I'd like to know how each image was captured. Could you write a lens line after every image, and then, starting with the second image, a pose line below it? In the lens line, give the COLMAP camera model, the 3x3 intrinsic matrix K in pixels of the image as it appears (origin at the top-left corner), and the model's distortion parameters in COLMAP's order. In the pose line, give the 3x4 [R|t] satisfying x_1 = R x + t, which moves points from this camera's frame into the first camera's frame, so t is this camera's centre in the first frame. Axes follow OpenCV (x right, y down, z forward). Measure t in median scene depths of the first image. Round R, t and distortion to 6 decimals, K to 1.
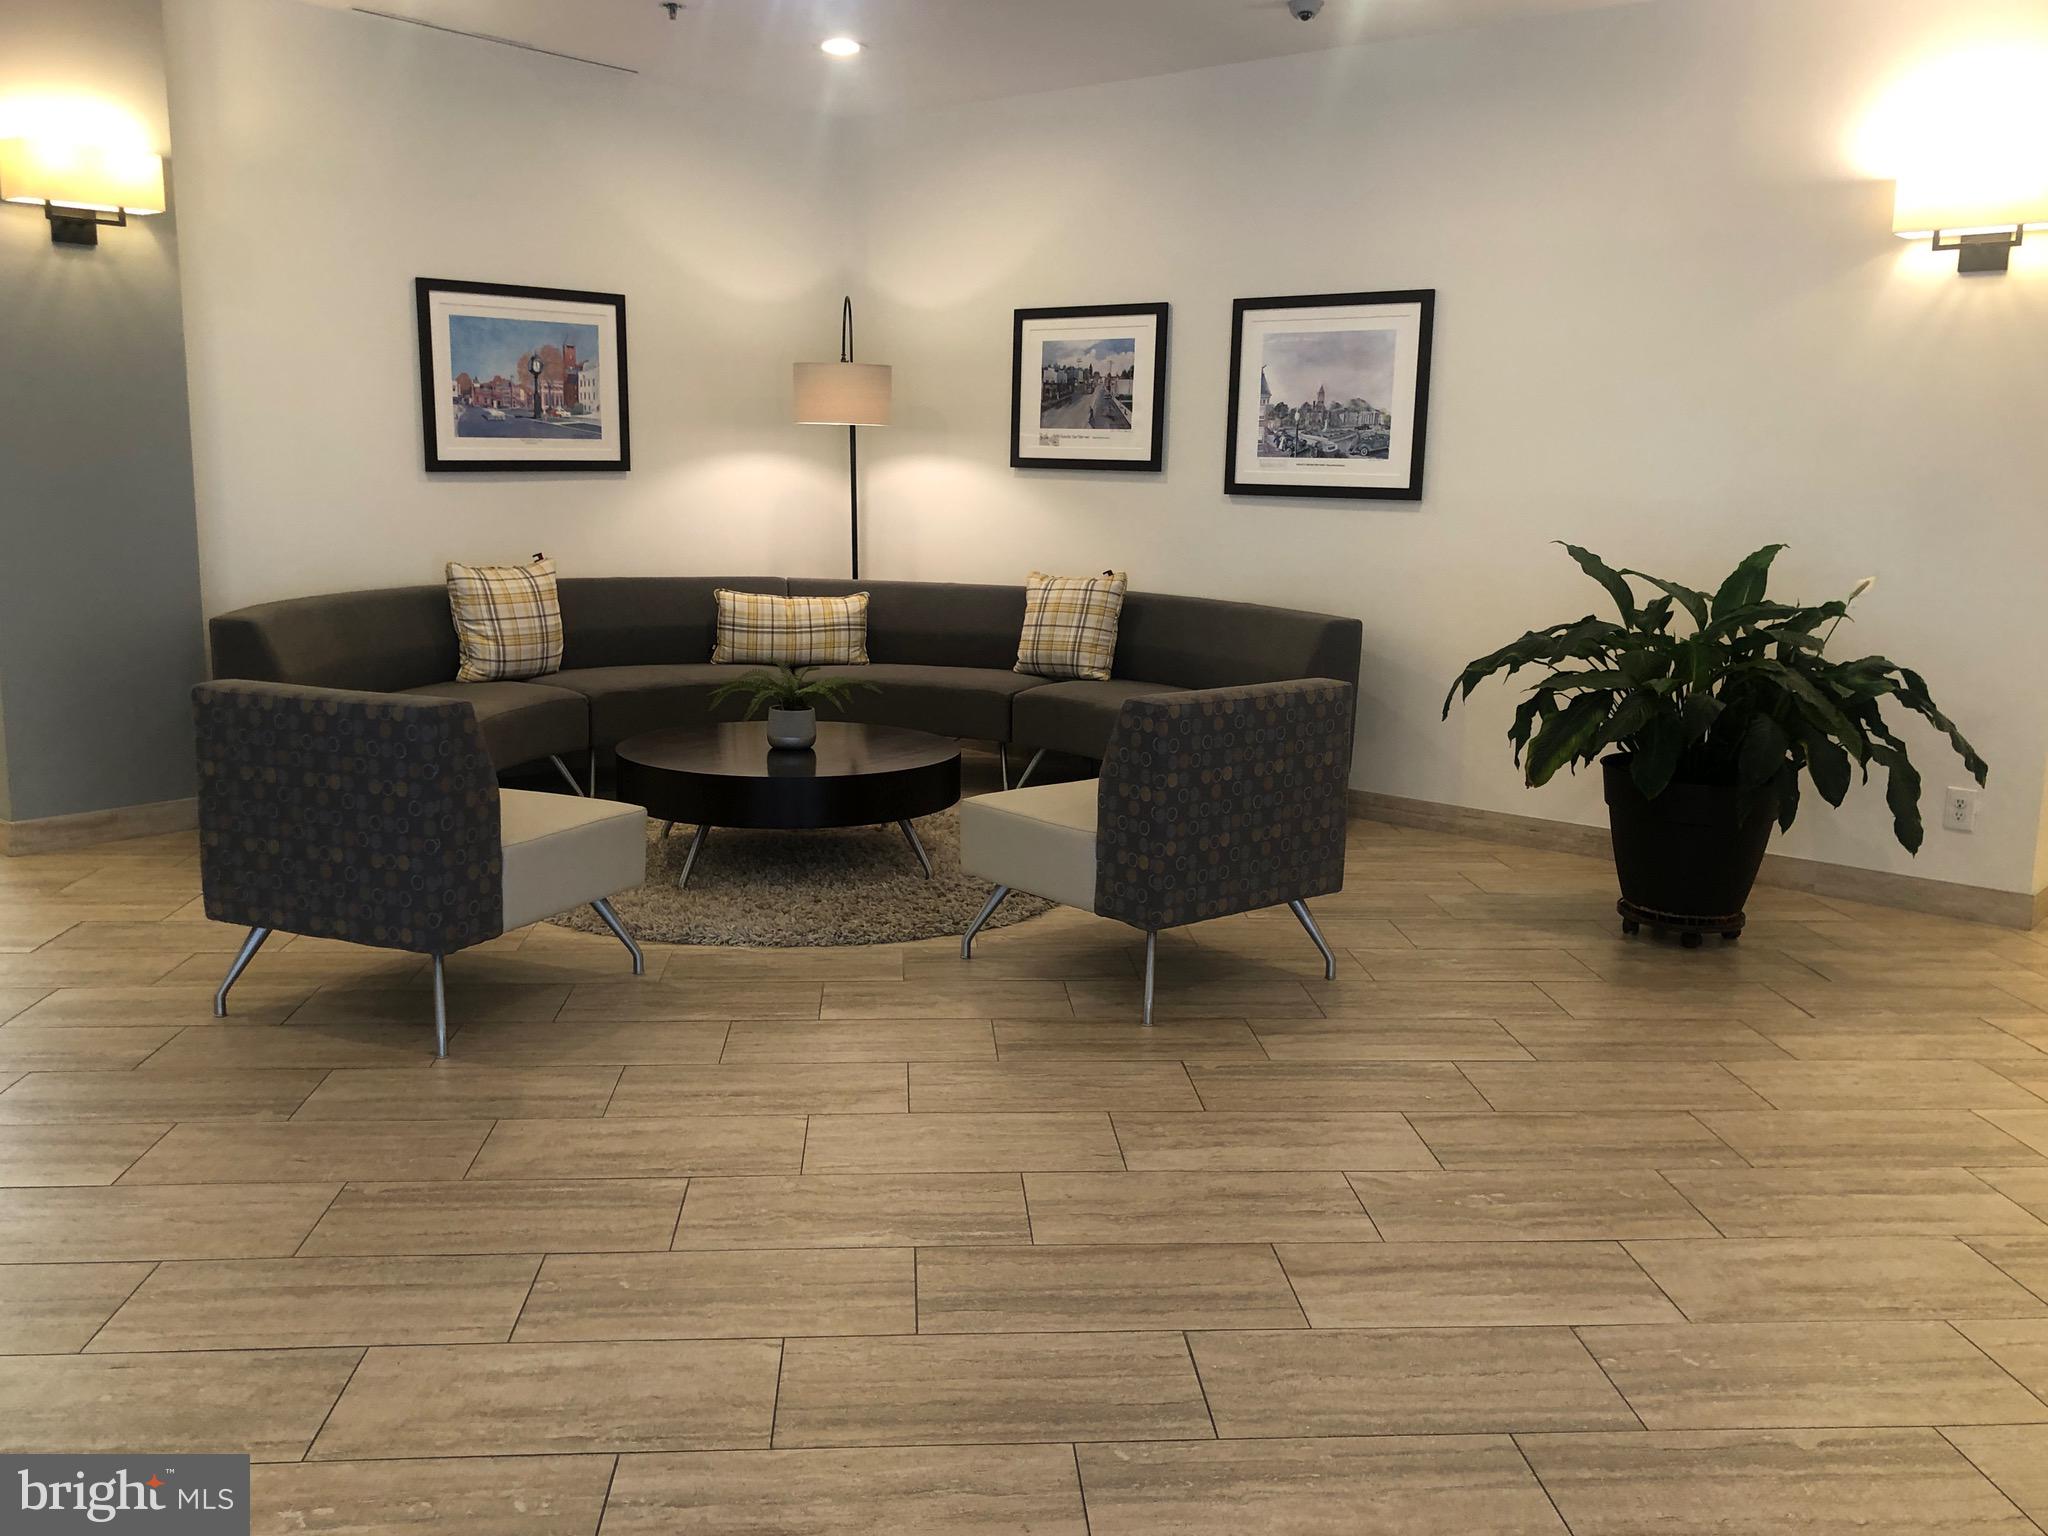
lens RADIAL K [[1680.4, 0, 1024.0], [0, 1680.4, 768.0], [0, 0, 1]] dist [0.029972, -0.009769]
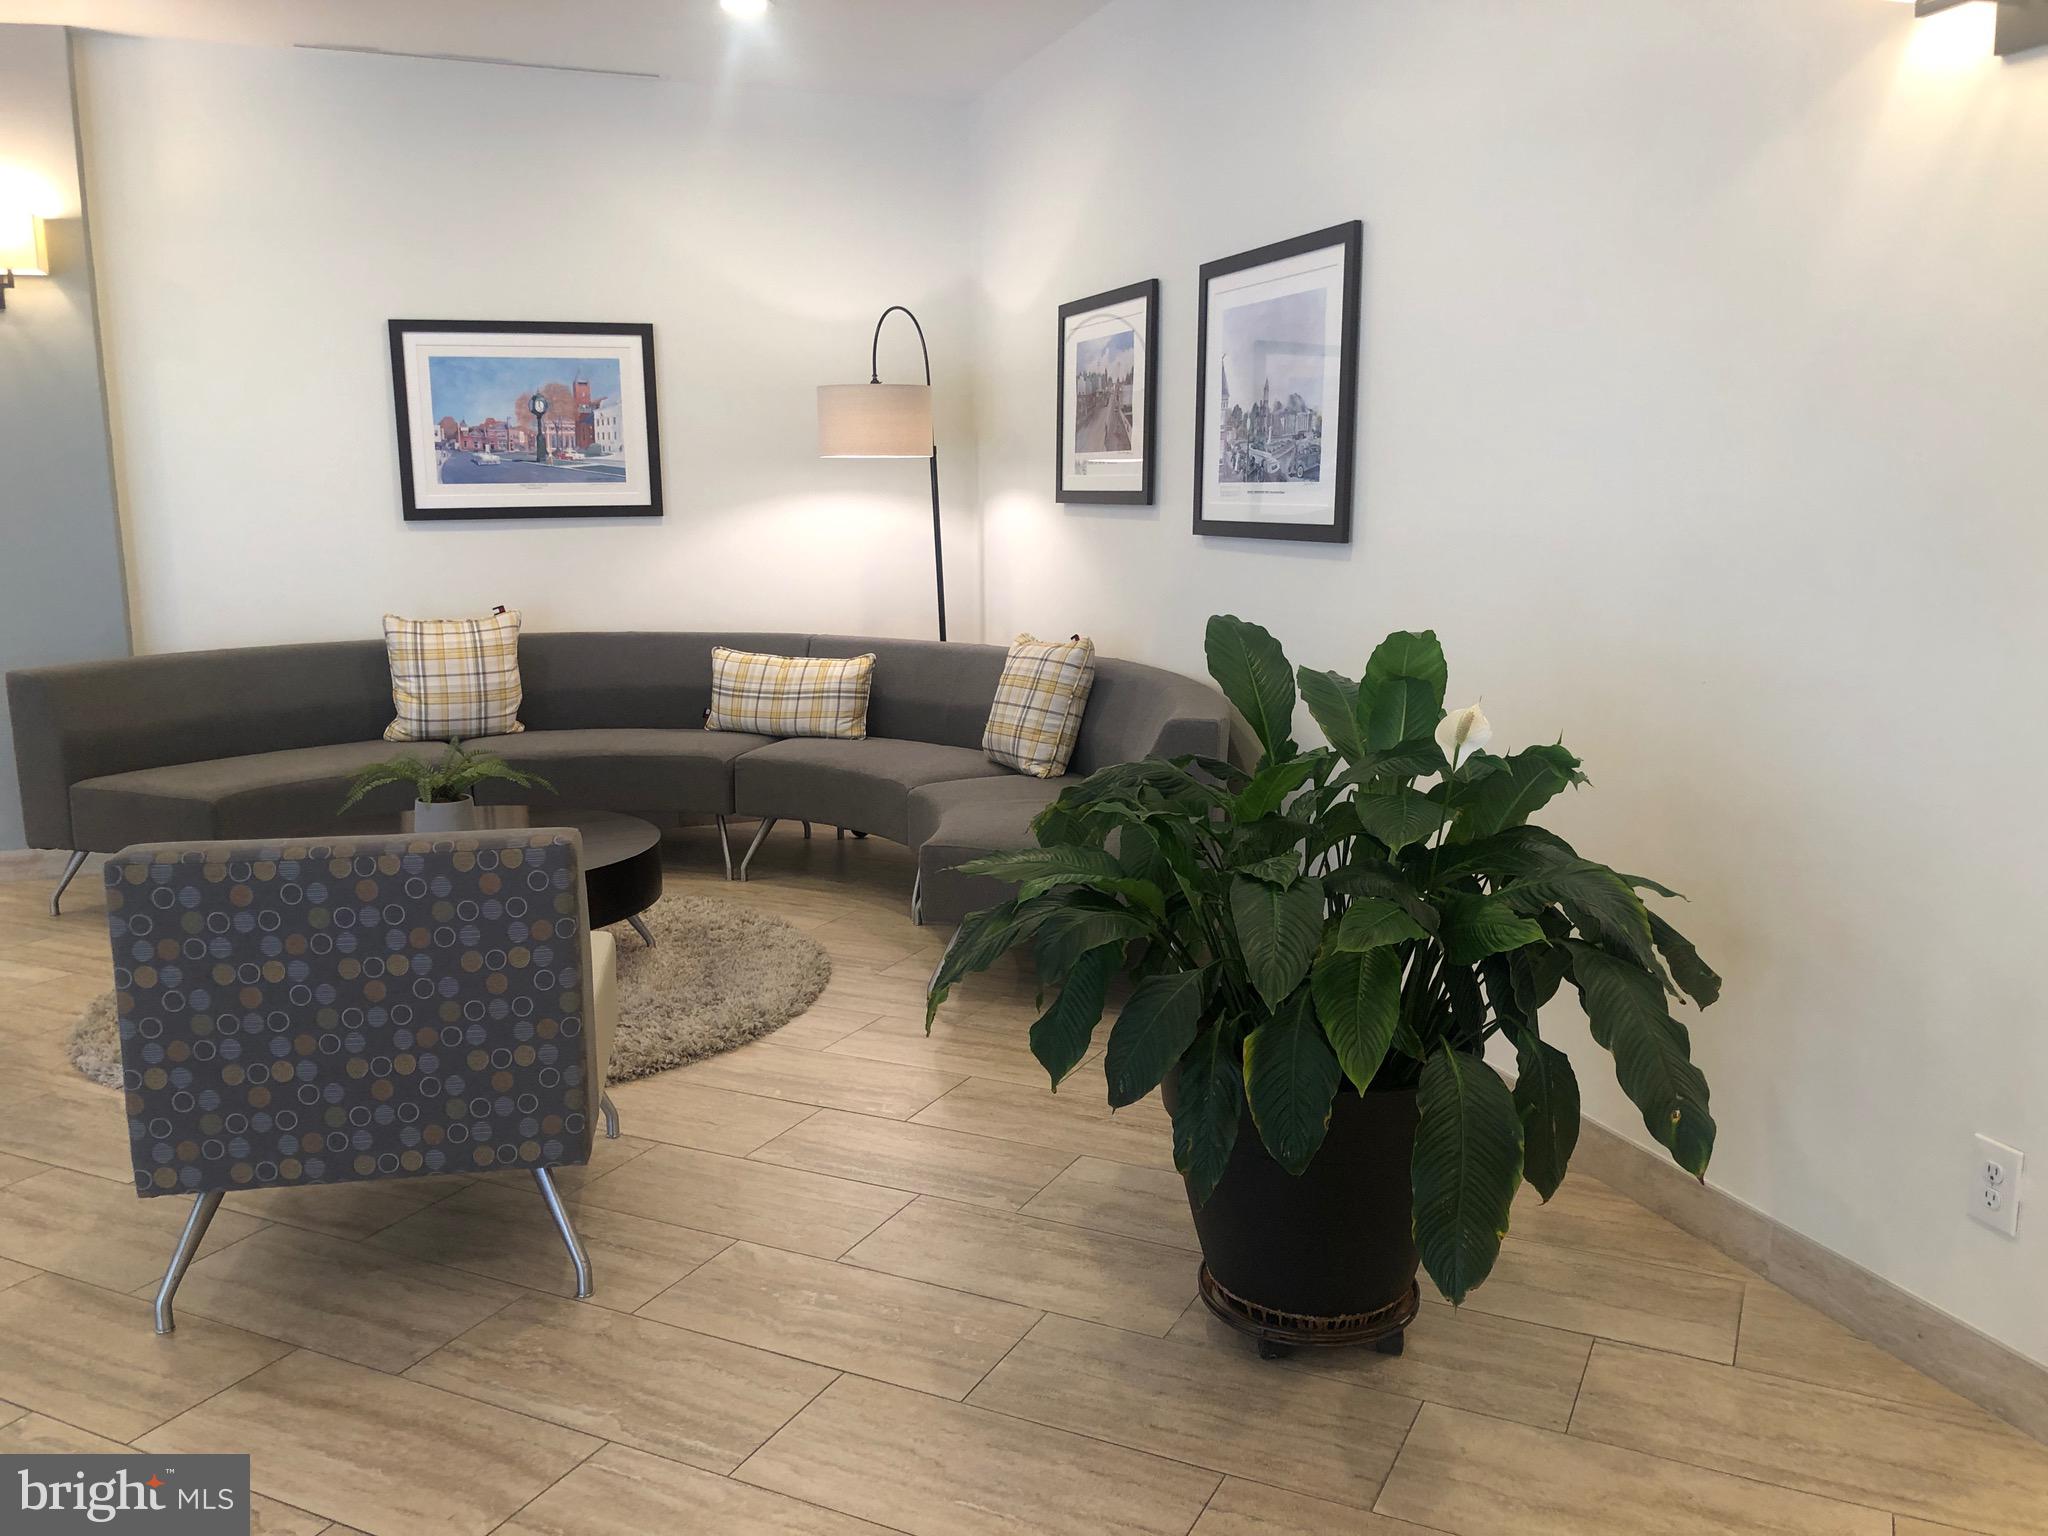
lens RADIAL K [[1614.7, 0, 1026.8], [0, 1614.7, 794.8], [0, 0, 1]] dist [0.031844, -0.007912]
pose [[0.870863, 0.067370, -0.486886, 0.402757], [-0.066992, 0.997587, 0.018210, -0.057384], [0.486939, 0.016759, 0.873275, 0.349479]]
